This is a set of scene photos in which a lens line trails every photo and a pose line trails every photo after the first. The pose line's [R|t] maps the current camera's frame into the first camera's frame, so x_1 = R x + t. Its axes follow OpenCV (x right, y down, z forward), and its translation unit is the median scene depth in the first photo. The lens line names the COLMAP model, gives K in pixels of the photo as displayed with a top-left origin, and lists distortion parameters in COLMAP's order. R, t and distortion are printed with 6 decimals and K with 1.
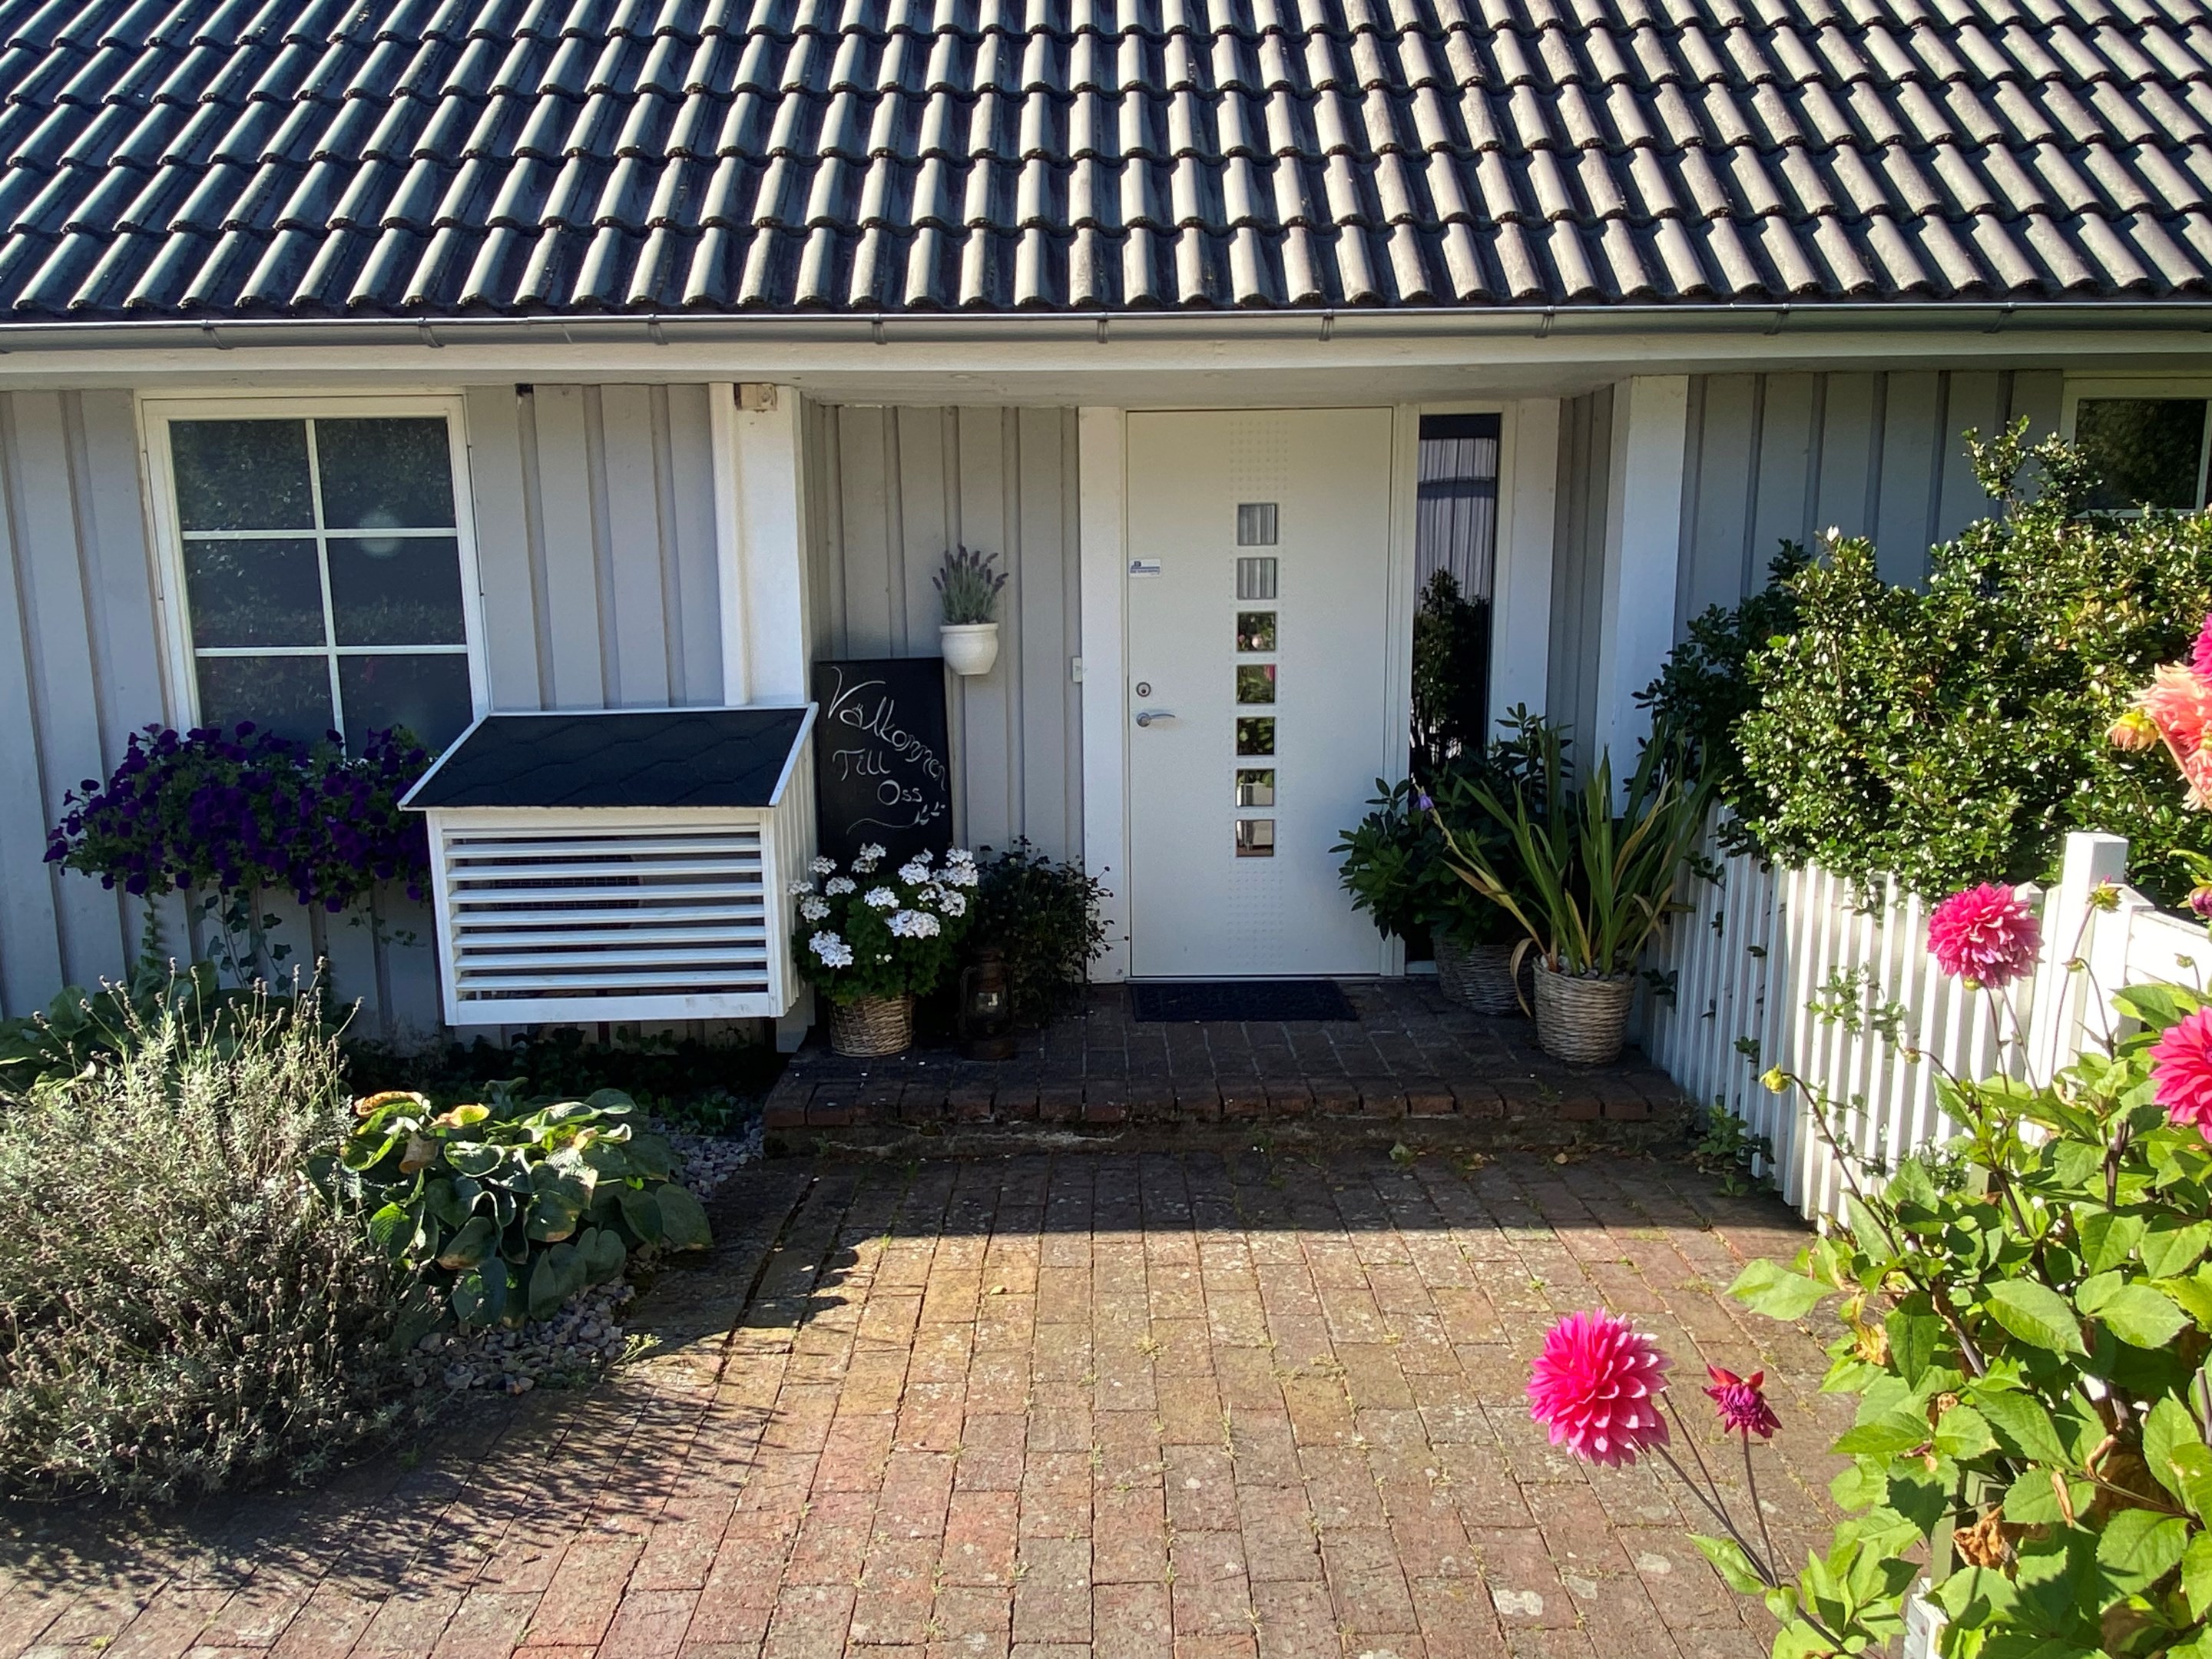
lens RADIAL K [[1454.7, 0, 1106.0], [0, 1454.7, 829.5], [0, 0, 1]] dist [0.050906, -0.050168]
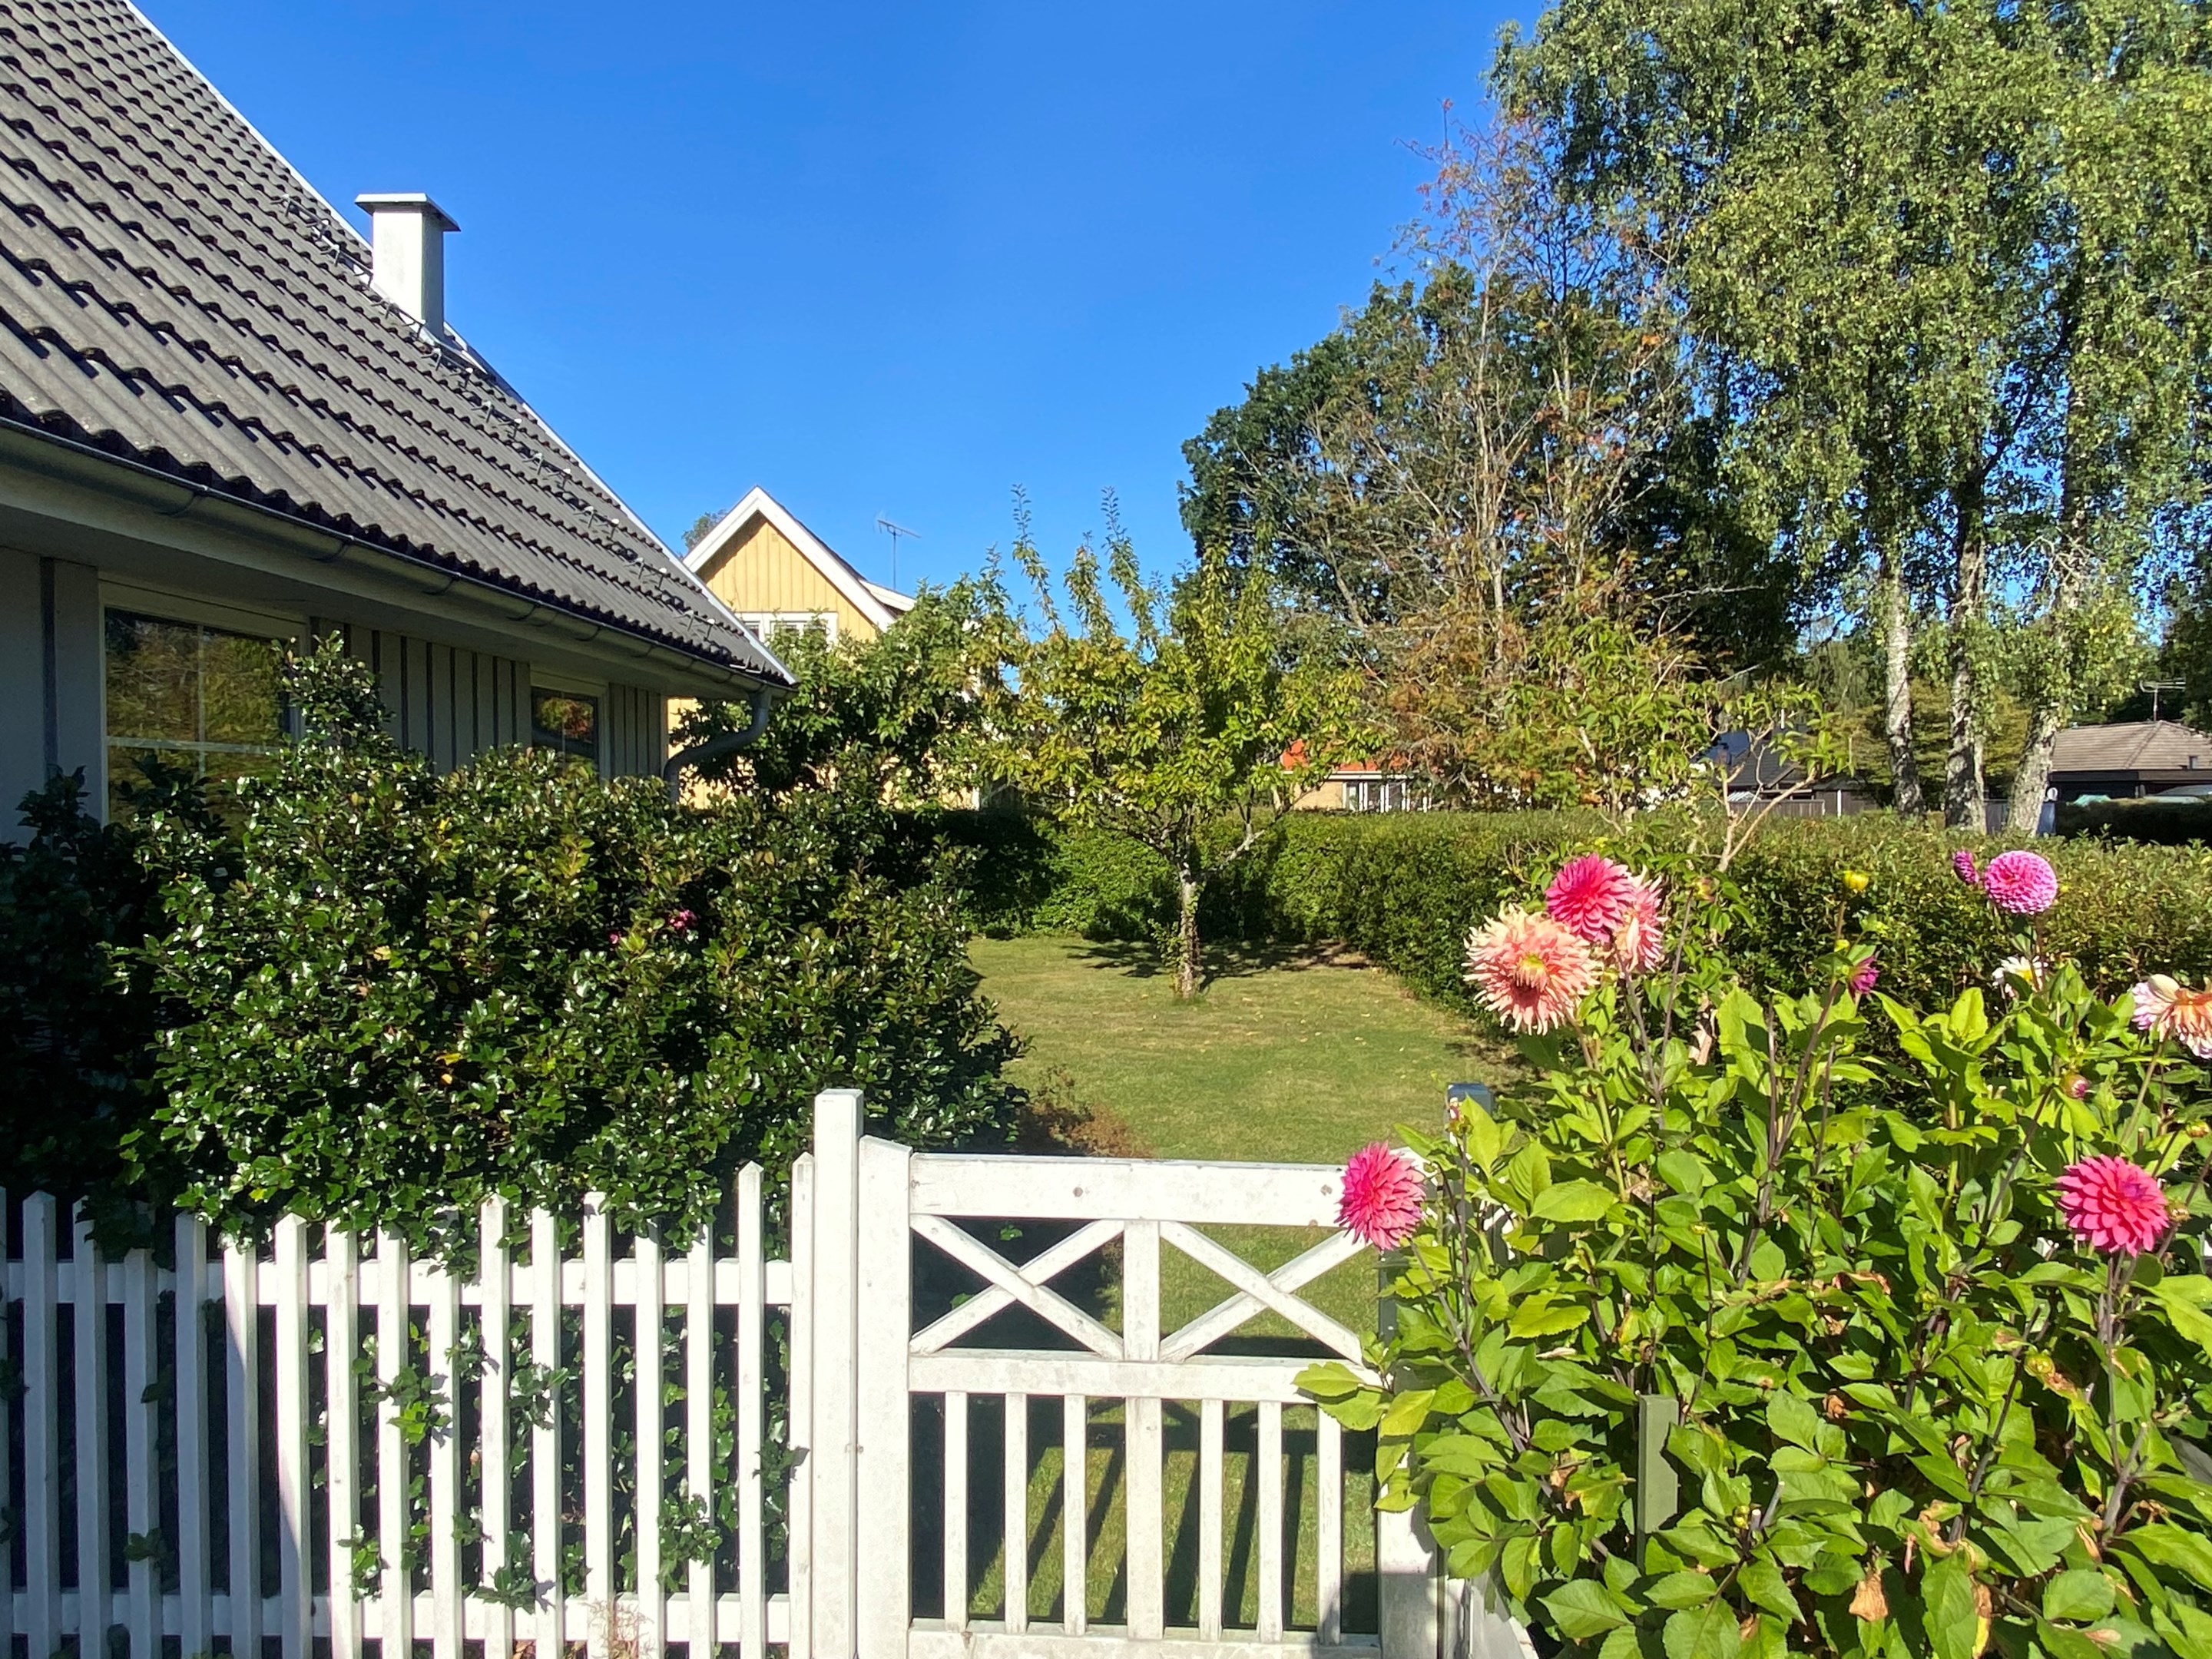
lens RADIAL K [[1454.7, 0, 1106.0], [0, 1454.7, 829.5], [0, 0, 1]] dist [0.050906, -0.050168]
pose [[0.026724, -0.023311, 0.999371, -0.209960], [0.158474, 0.987184, 0.018789, -0.120068], [-0.987001, 0.157872, 0.030076, 0.591047]]
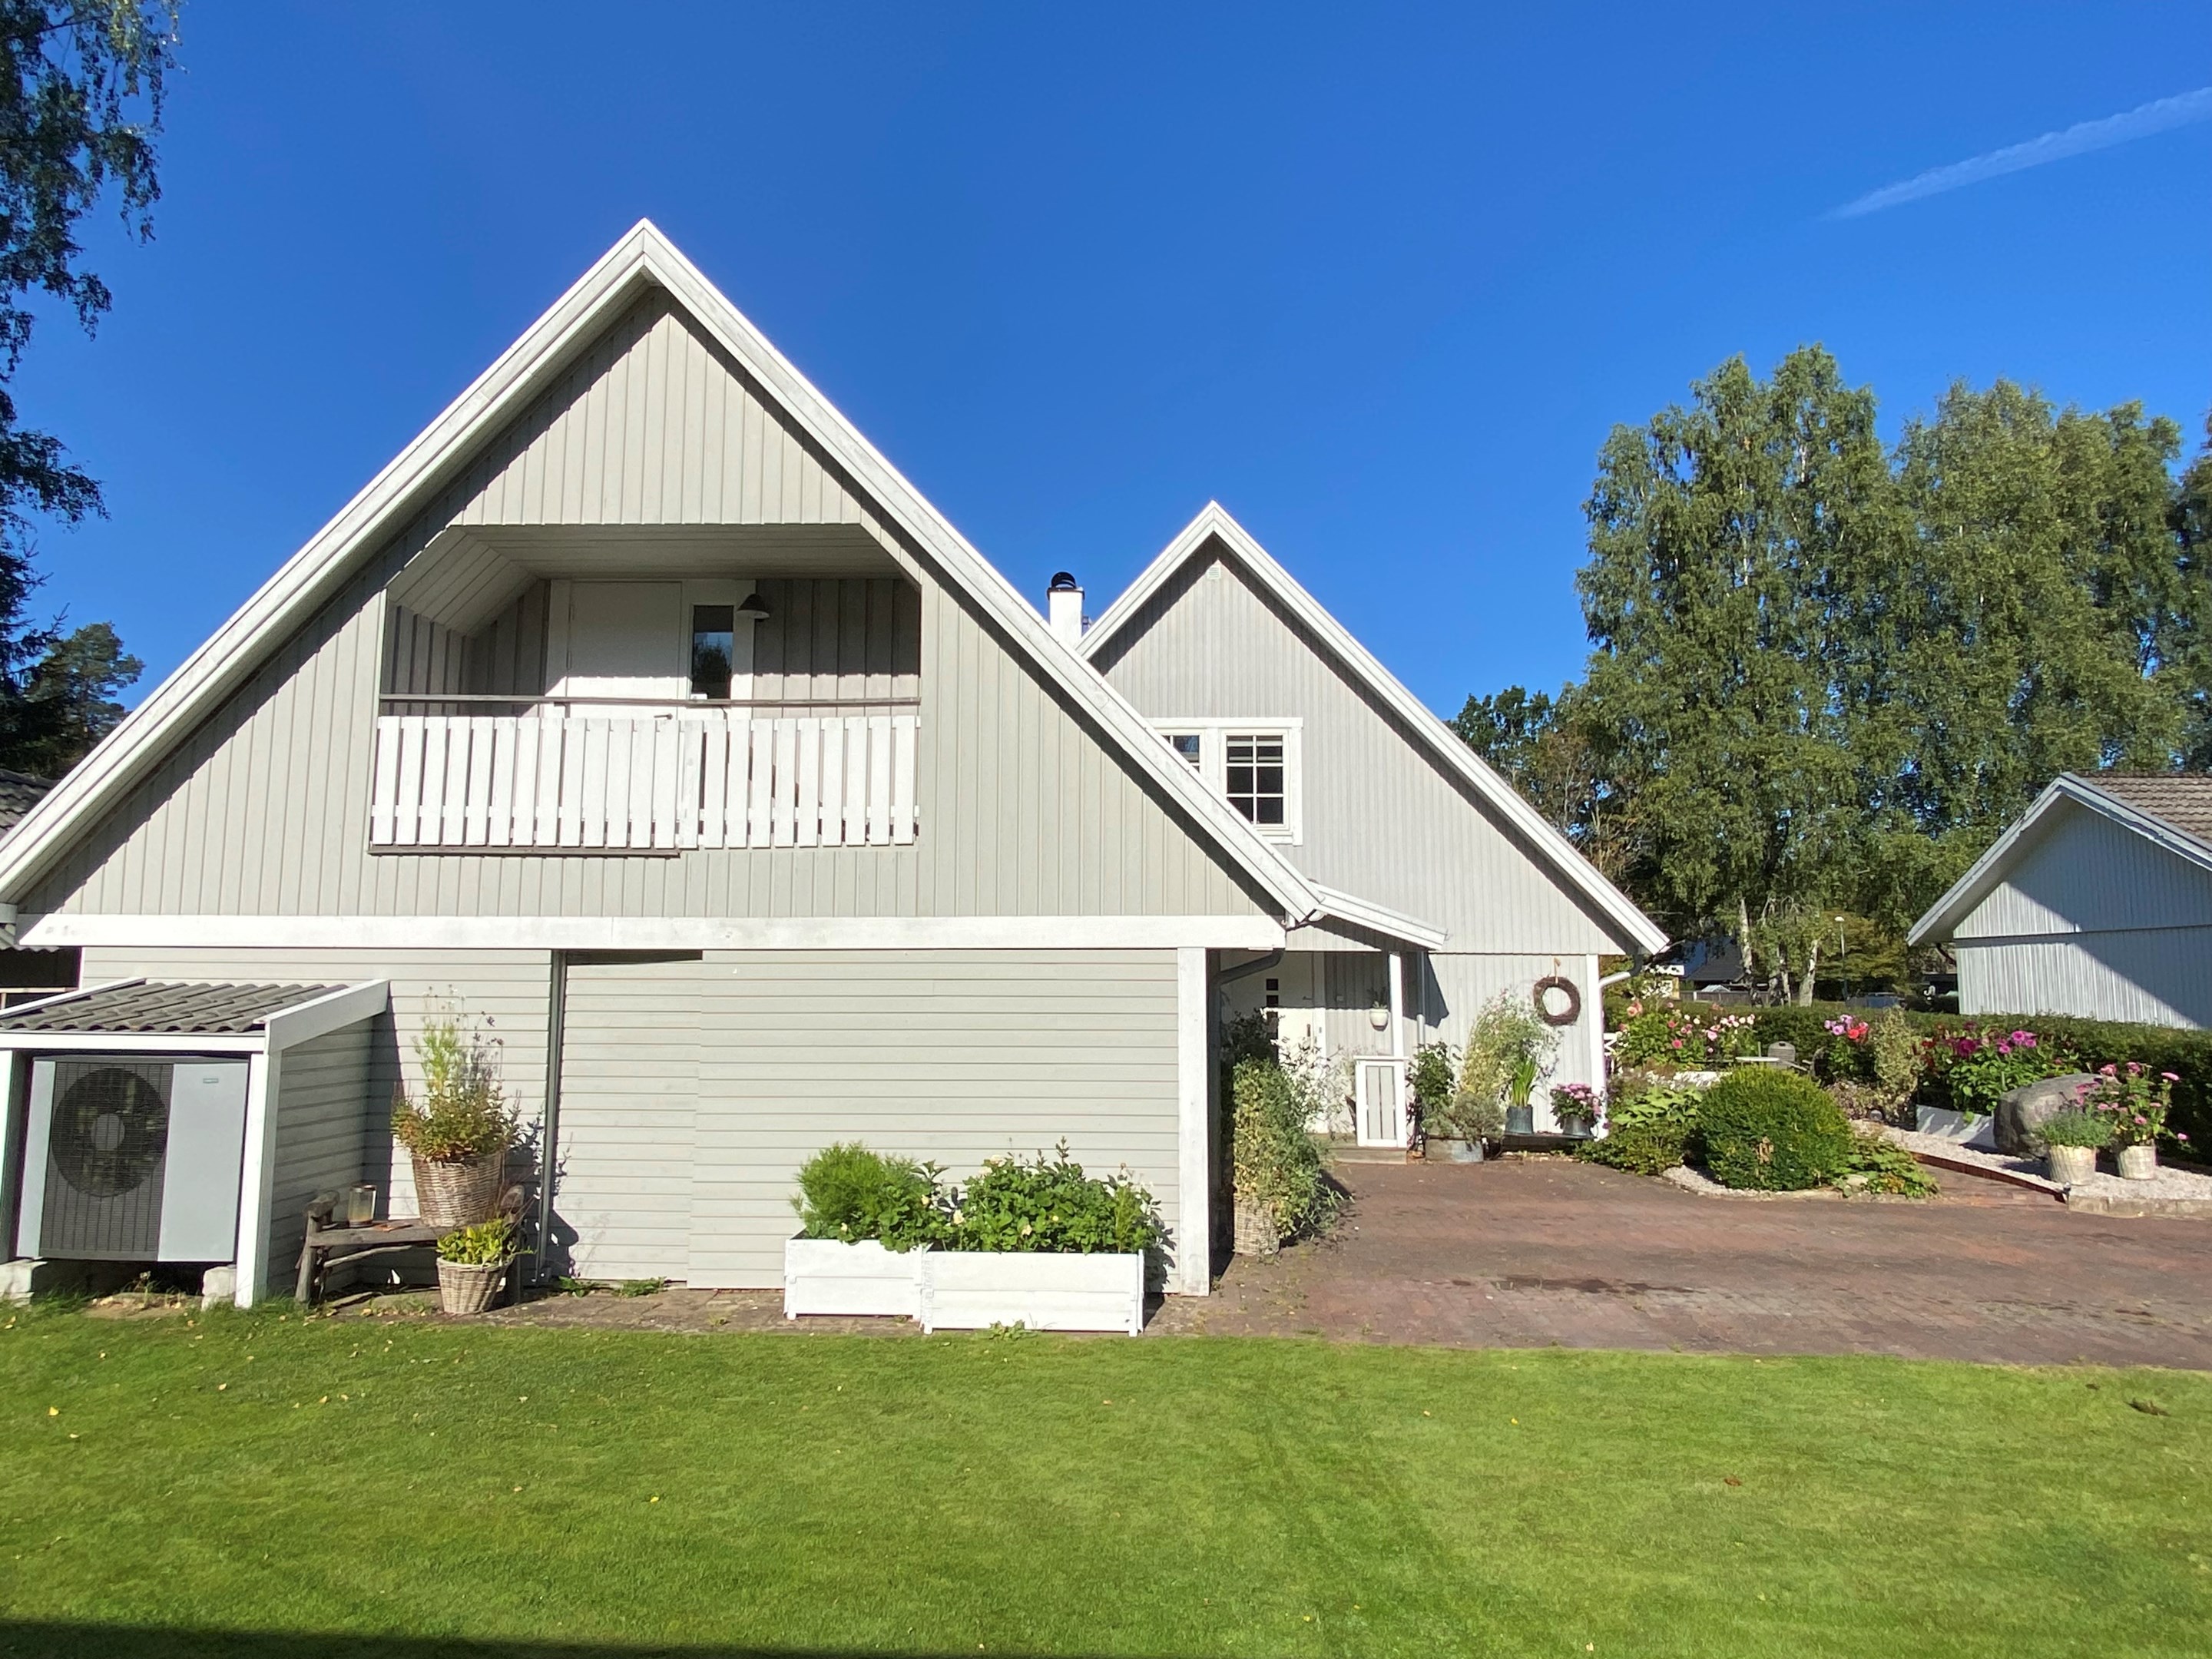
lens RADIAL K [[1310.7, 0, 1106.0], [0, 1310.7, 829.5], [0, 0, 1]] dist [0.000073, -0.000065]
pose [[0.063125, 0.115555, 0.991293, -6.231212], [0.147330, 0.981312, -0.123774, -0.485959], [-0.987071, 0.153860, 0.044920, 2.549834]]
